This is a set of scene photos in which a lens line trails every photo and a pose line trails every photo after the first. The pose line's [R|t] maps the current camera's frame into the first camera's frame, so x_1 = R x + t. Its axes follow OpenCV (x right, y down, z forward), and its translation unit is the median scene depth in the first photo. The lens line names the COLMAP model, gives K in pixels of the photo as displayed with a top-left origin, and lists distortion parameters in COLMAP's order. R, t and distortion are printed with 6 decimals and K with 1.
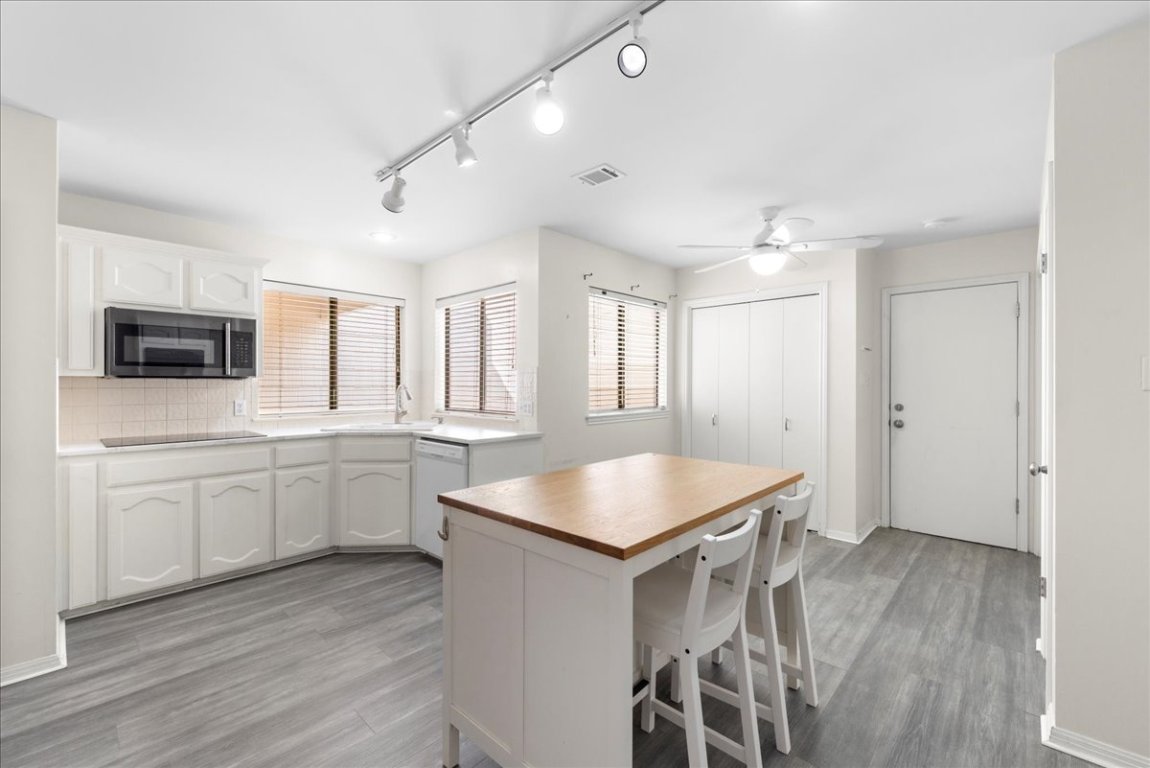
lens RADIAL K [[468.7, 0, 575.0], [0, 468.7, 384.0], [0, 0, 1]] dist [0.023201, -0.000082]
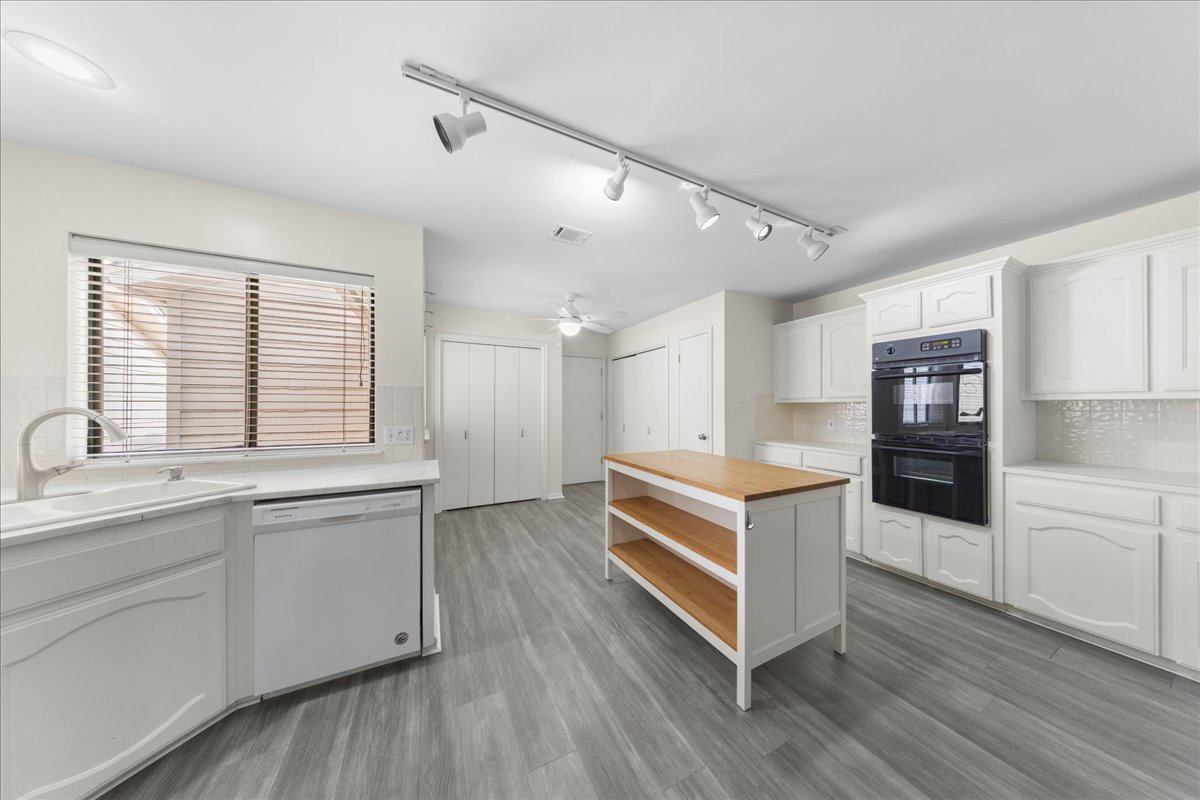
lens RADIAL K [[338.2, 0, 595.0], [0, 338.2, 408.8], [0, 0, 1]] dist [0.000951, 0.000178]
pose [[0.352897, -0.007086, 0.935636, -0.561845], [0.002605, 0.999975, 0.006591, 0.001453], [-0.935659, 0.000112, 0.352906, 0.477146]]
